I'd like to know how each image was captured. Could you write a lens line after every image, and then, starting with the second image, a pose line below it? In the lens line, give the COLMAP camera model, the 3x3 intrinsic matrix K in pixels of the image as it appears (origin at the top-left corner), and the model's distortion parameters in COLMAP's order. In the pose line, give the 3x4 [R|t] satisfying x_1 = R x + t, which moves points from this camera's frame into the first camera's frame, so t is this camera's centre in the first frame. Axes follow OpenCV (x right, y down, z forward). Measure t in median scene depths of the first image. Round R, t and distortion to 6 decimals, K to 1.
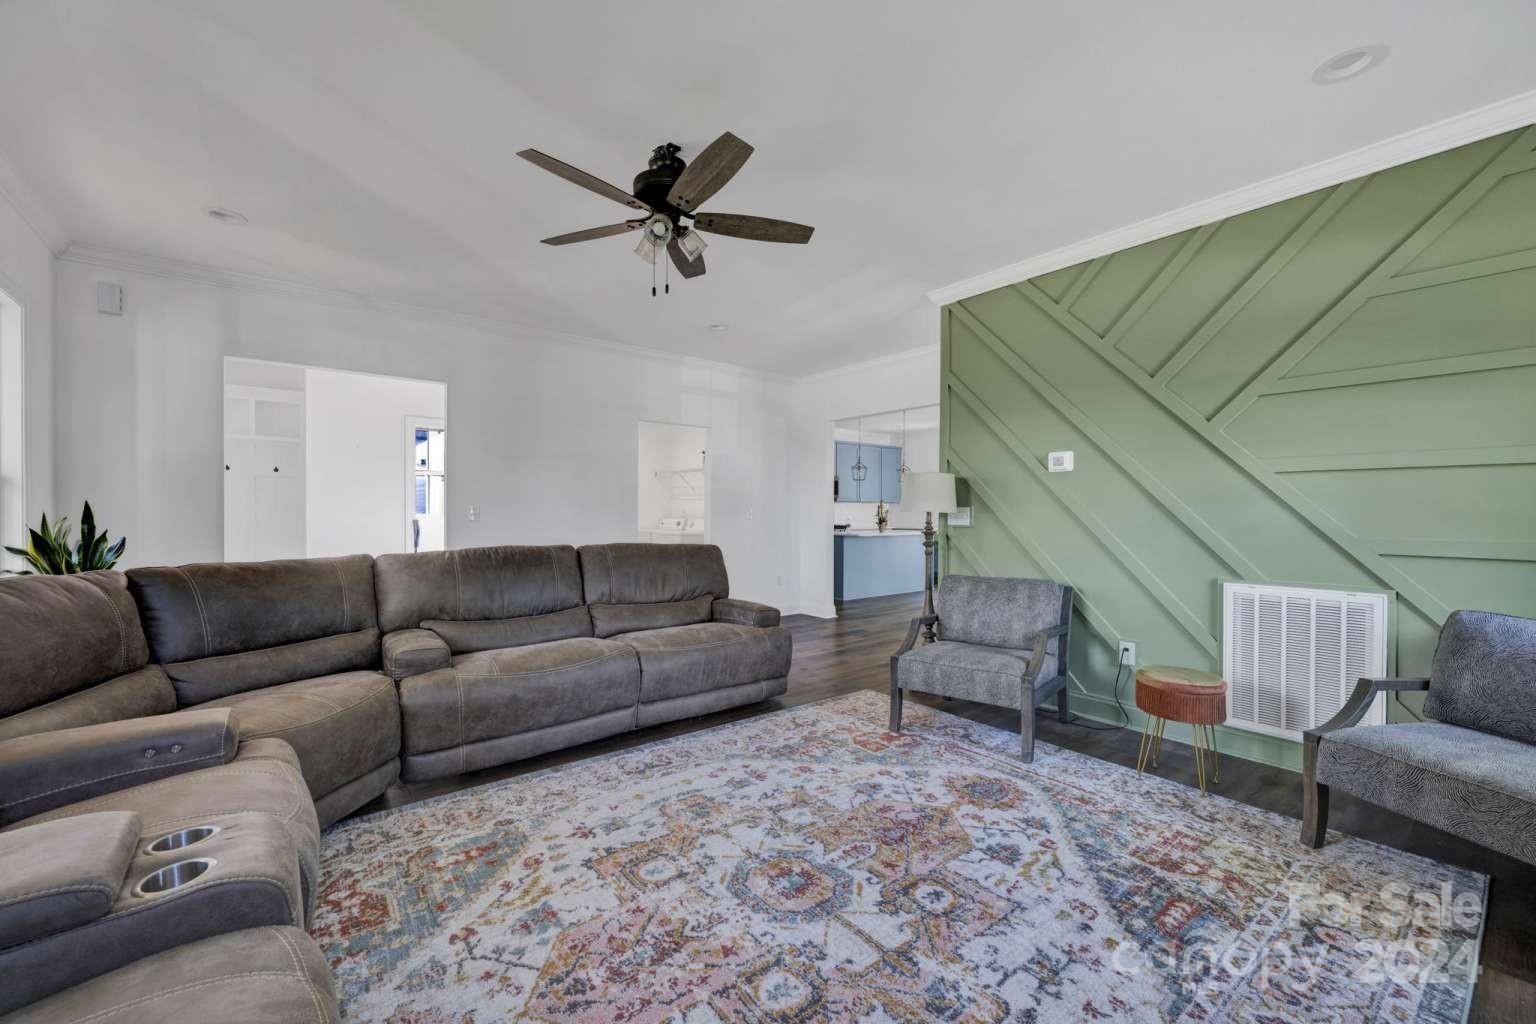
lens RADIAL K [[601.3, 0, 760.8], [0, 601.3, 522.0], [0, 0, 1]] dist [-0.001842, -0.000092]
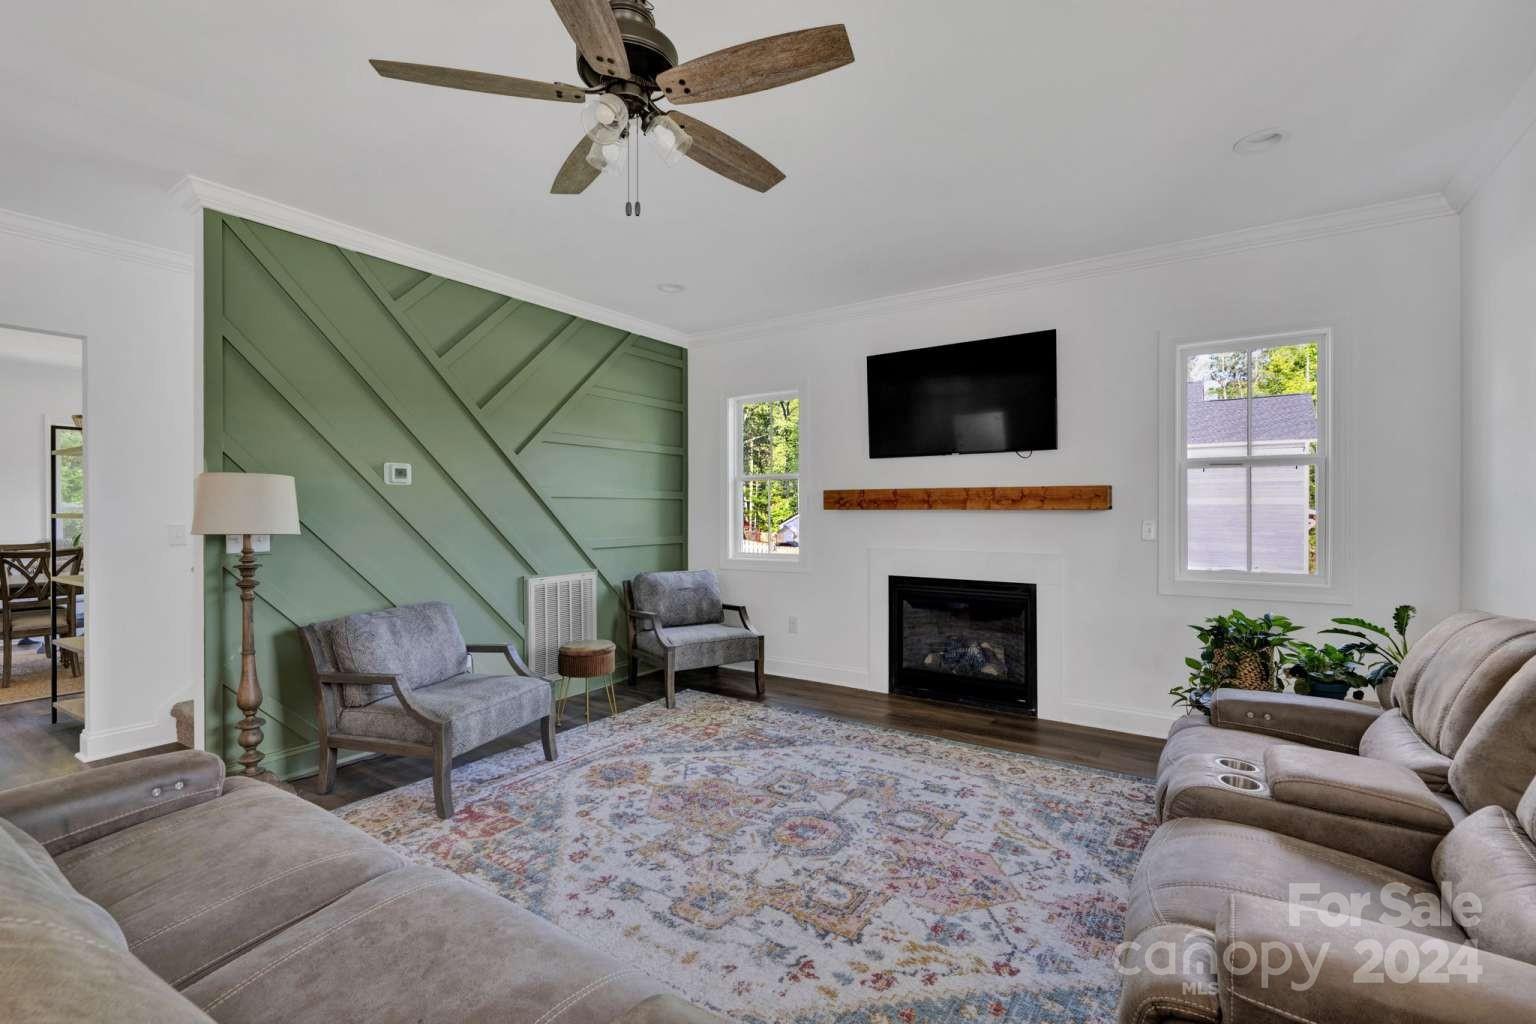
lens RADIAL K [[673.7, 0, 772.6], [0, 673.7, 518.0], [0, 0, 1]] dist [0.000701, 0.000251]
pose [[-0.300539, -0.014618, 0.953658, -1.114629], [0.020232, 0.999560, 0.021698, -0.074337], [-0.953555, 0.025816, -0.300111, 1.305998]]
